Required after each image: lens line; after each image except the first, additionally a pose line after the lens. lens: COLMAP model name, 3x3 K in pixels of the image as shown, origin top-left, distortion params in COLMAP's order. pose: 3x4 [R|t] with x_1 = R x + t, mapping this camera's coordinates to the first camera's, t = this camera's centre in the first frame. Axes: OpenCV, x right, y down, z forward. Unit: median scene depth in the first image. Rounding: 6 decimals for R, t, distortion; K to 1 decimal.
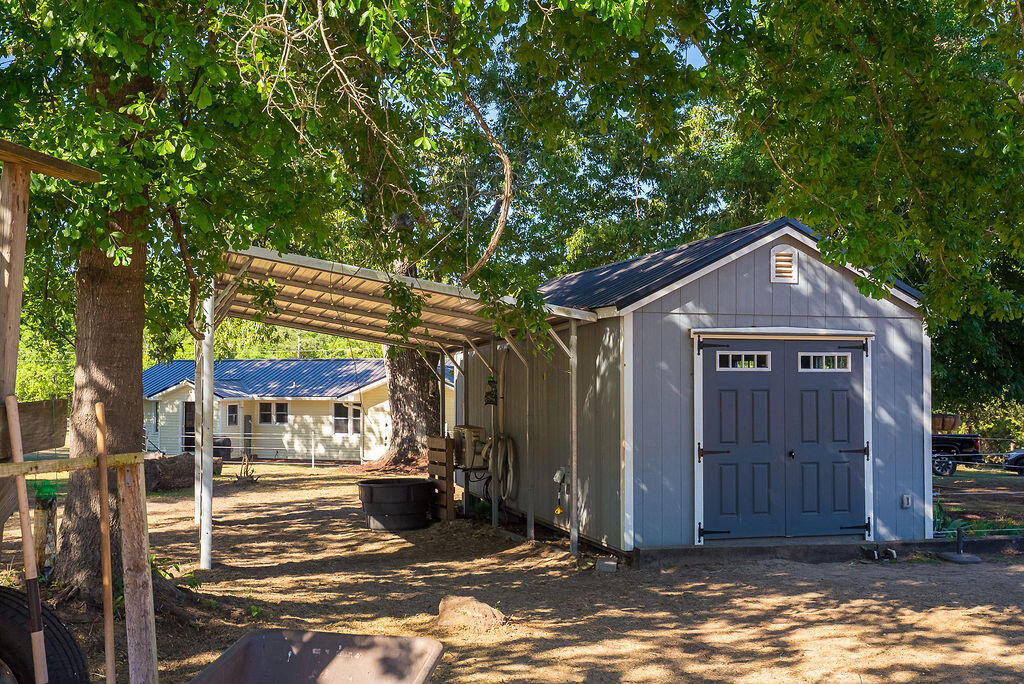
lens RADIAL K [[1143.5, 0, 514.1], [0, 1143.5, 345.5], [0, 0, 1]] dist [0.104503, 0.000000]
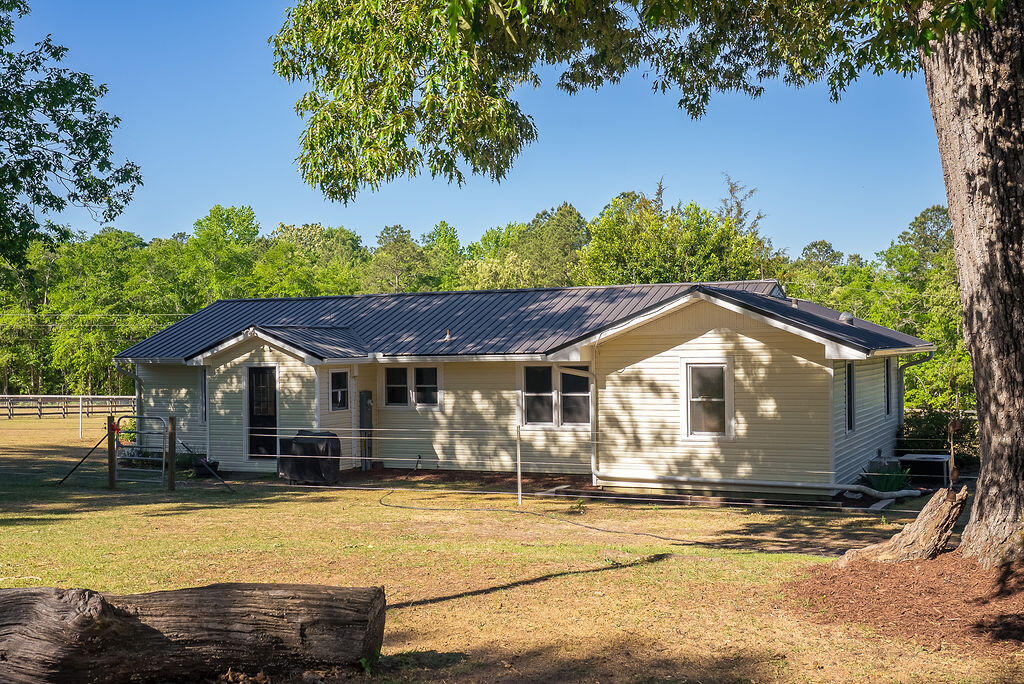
lens RADIAL K [[1214.1, 0, 511.4], [0, 1214.1, 341.4], [0, 0, 1]] dist [-0.015510, 0.000000]
pose [[0.992708, -0.024344, -0.118056, -0.103409], [0.028564, 0.999007, 0.034182, 0.021321], [0.117107, -0.037305, 0.992418, 0.480395]]
